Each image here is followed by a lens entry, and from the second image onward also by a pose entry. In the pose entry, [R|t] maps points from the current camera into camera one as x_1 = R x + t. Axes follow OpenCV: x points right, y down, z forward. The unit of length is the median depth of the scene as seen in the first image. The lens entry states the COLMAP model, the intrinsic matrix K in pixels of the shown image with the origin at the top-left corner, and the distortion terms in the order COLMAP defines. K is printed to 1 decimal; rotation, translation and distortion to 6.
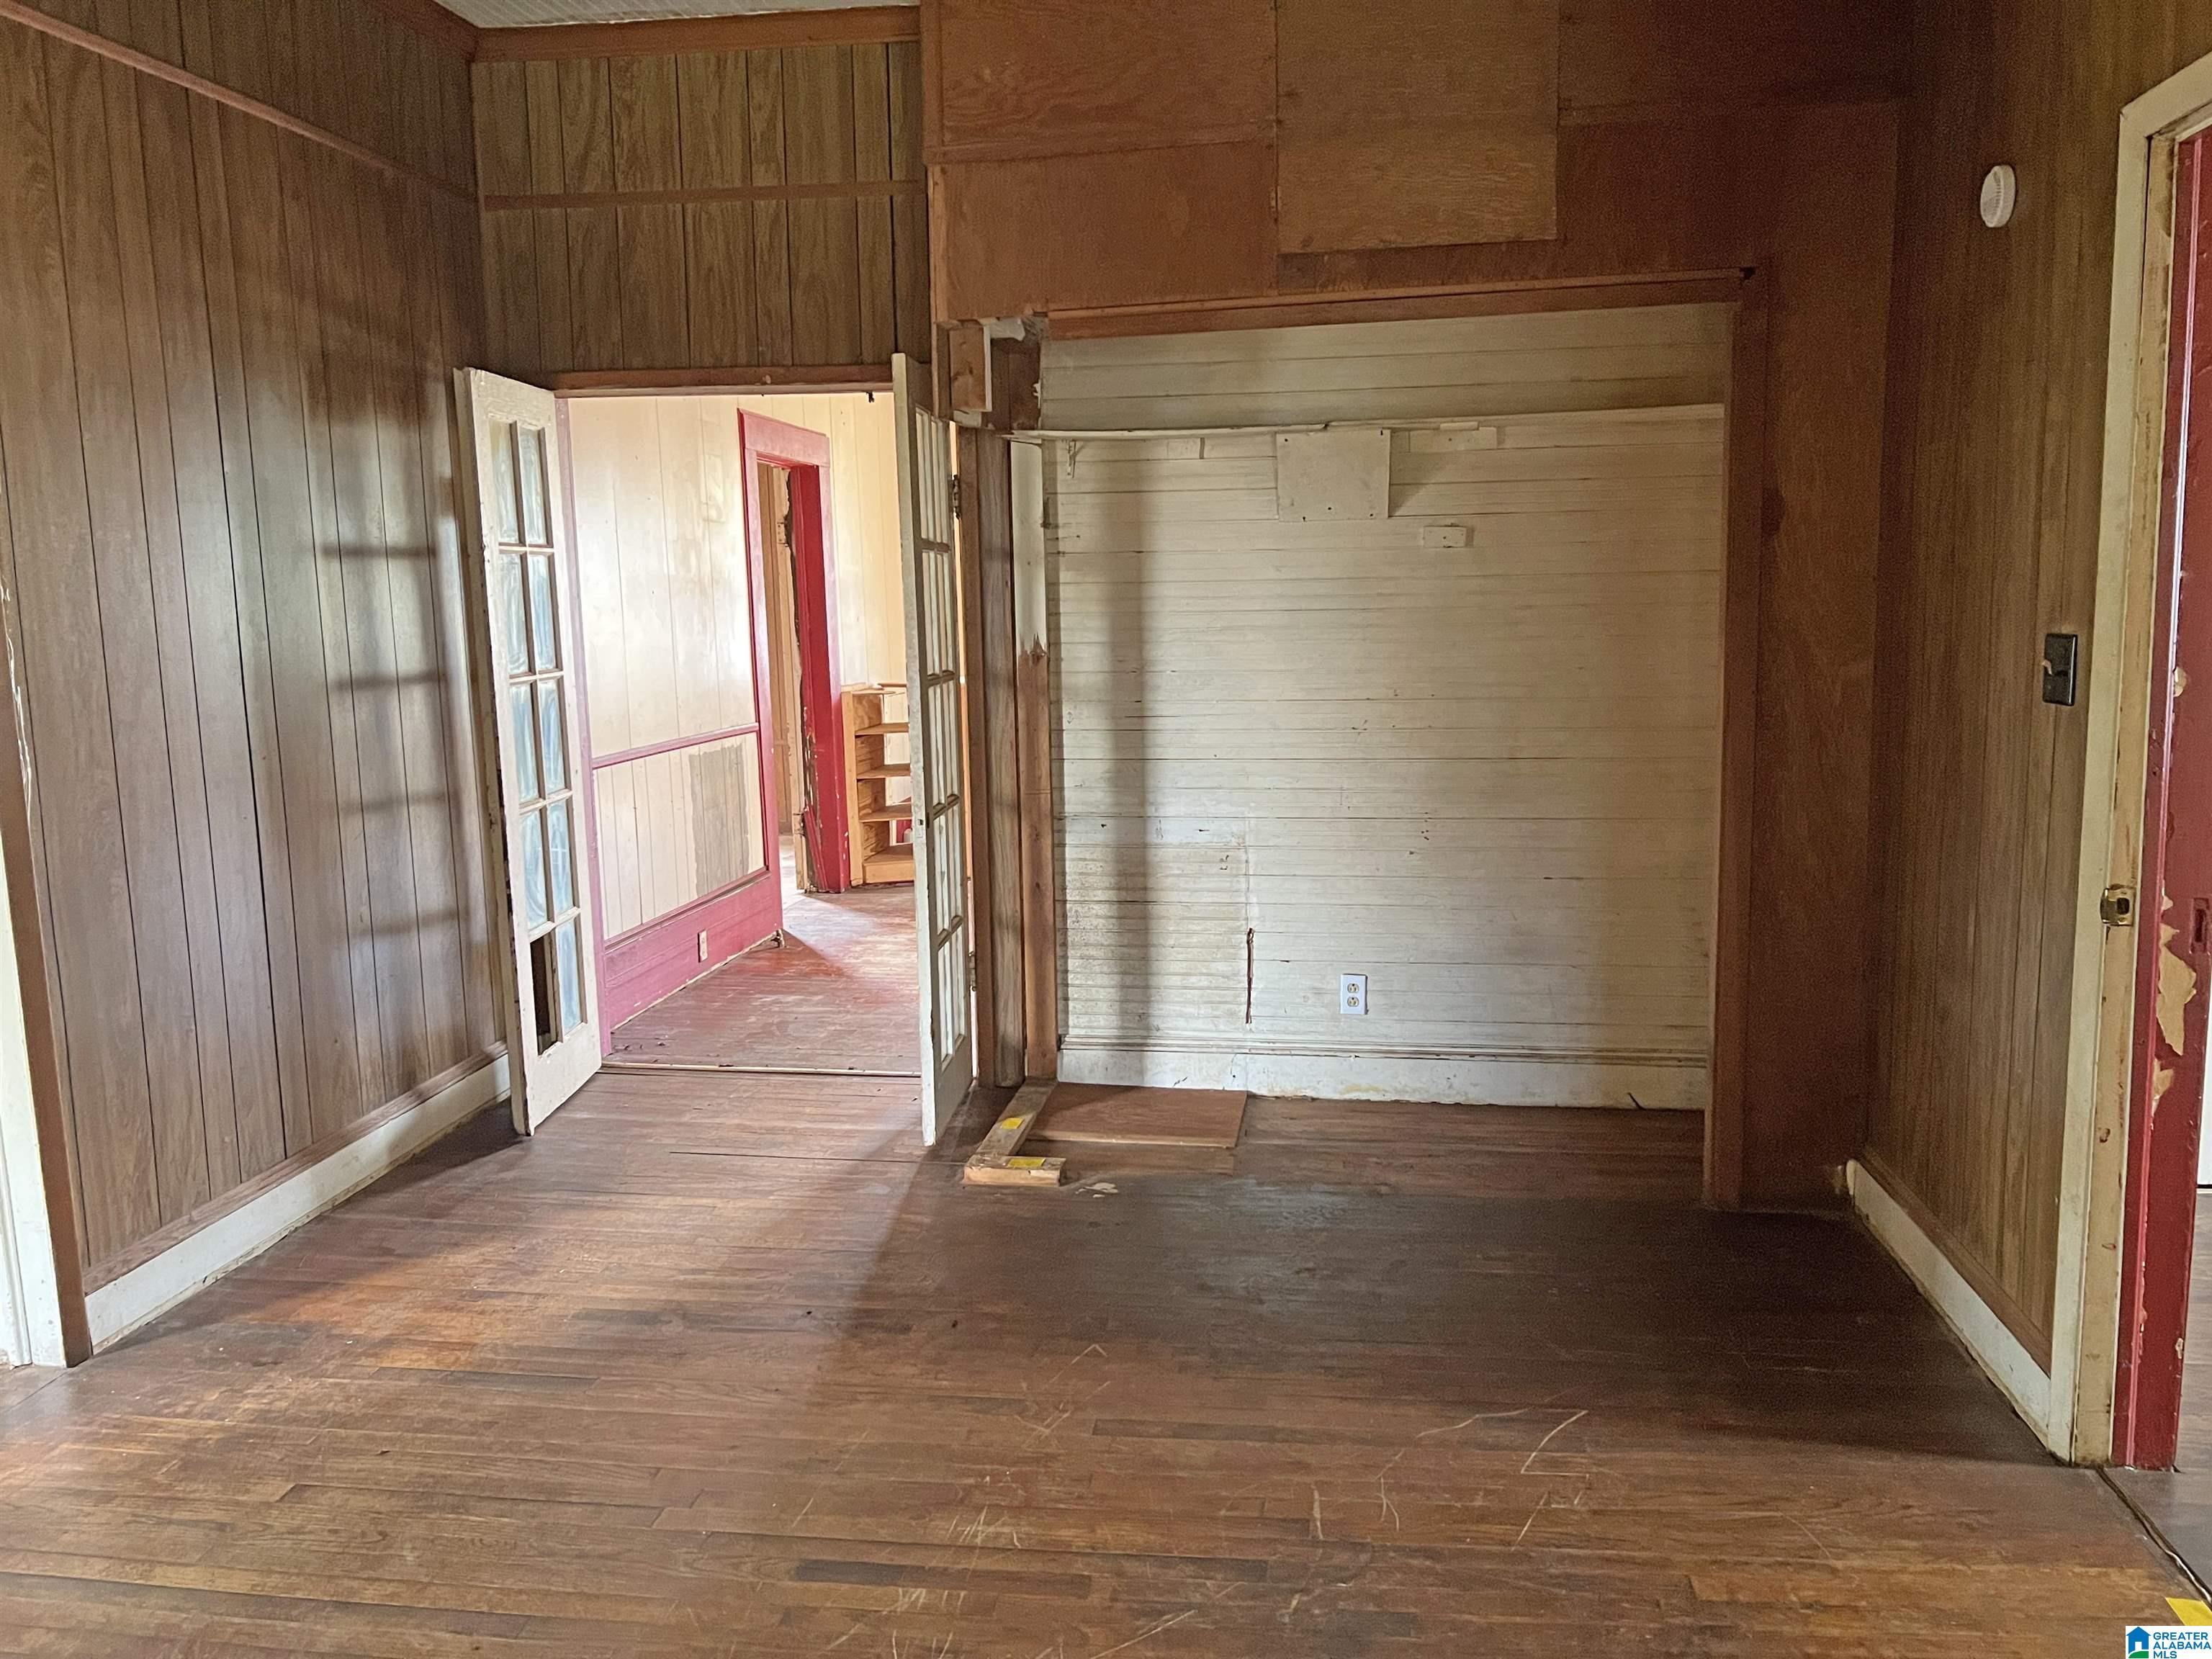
lens RADIAL K [[1644.0, 0, 1099.0], [0, 1644.0, 820.0], [0, 0, 1]] dist [0.139282, -0.286753]
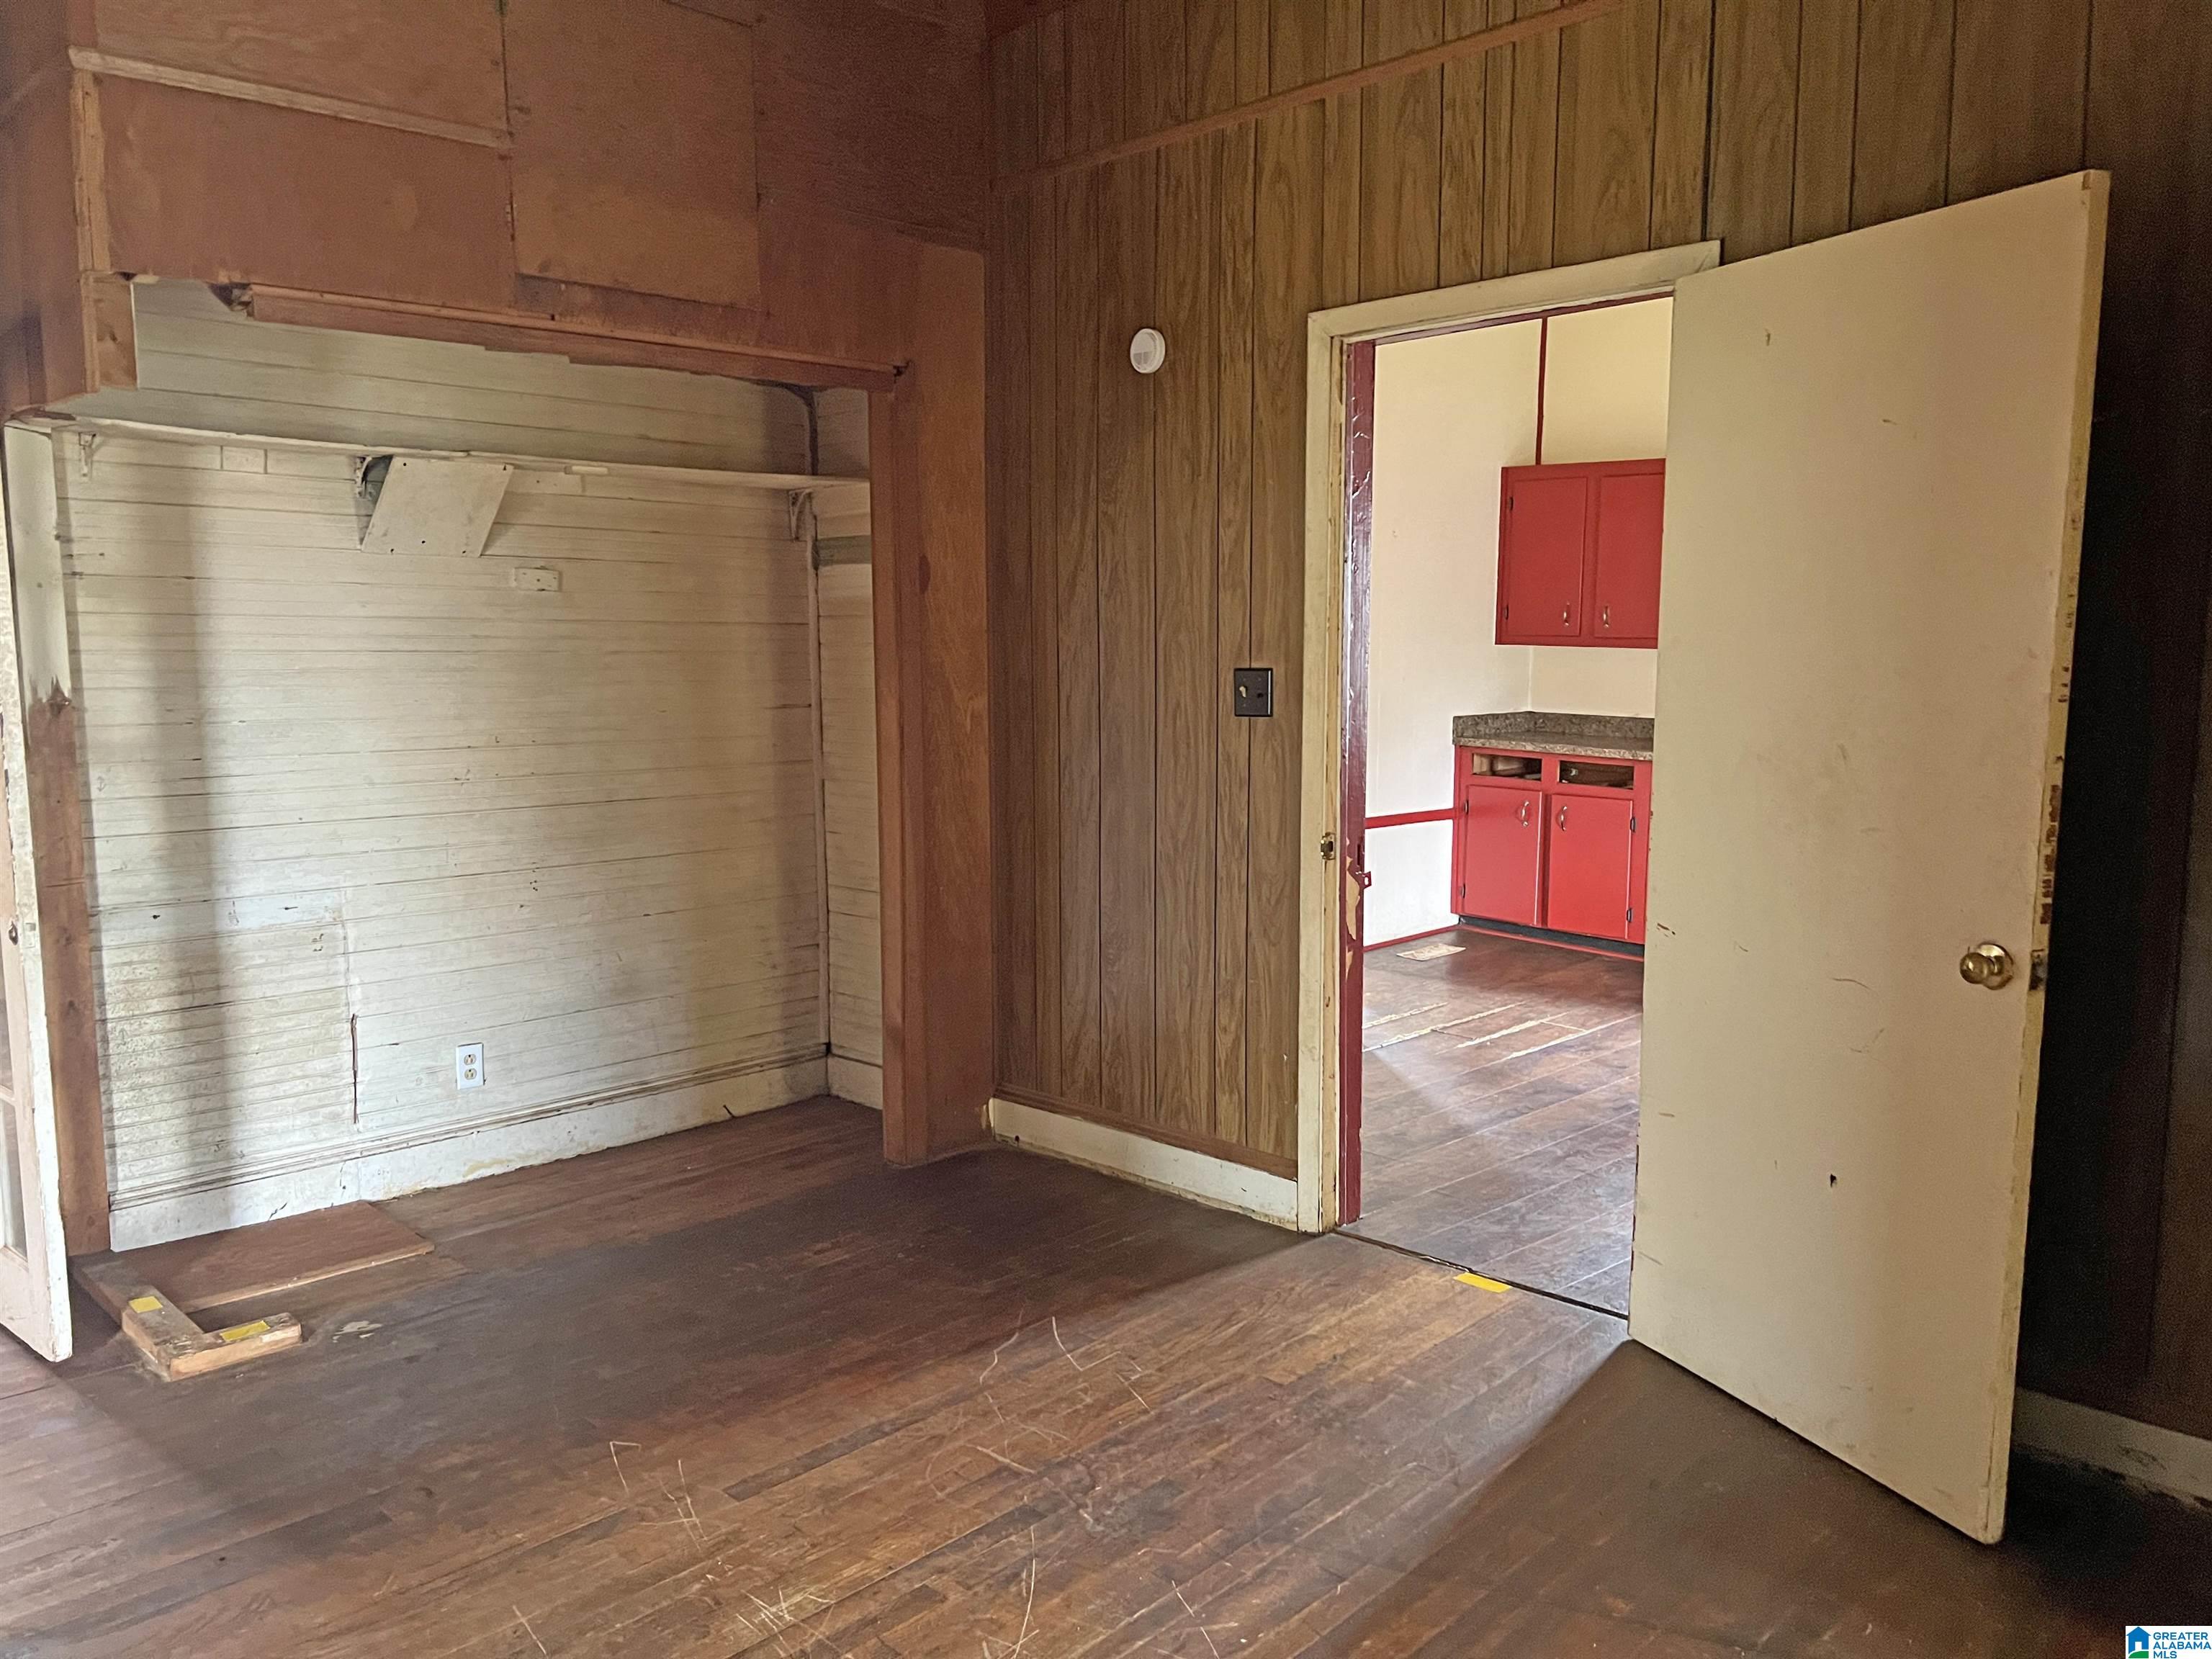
lens RADIAL K [[1651.0, 0, 1113.4], [0, 1651.0, 842.5], [0, 0, 1]] dist [0.085262, -0.108090]
pose [[0.598524, -0.079093, 0.797191, -0.369857], [0.102865, 0.994464, 0.021436, -0.002225], [-0.794474, 0.069173, 0.603346, 0.139274]]
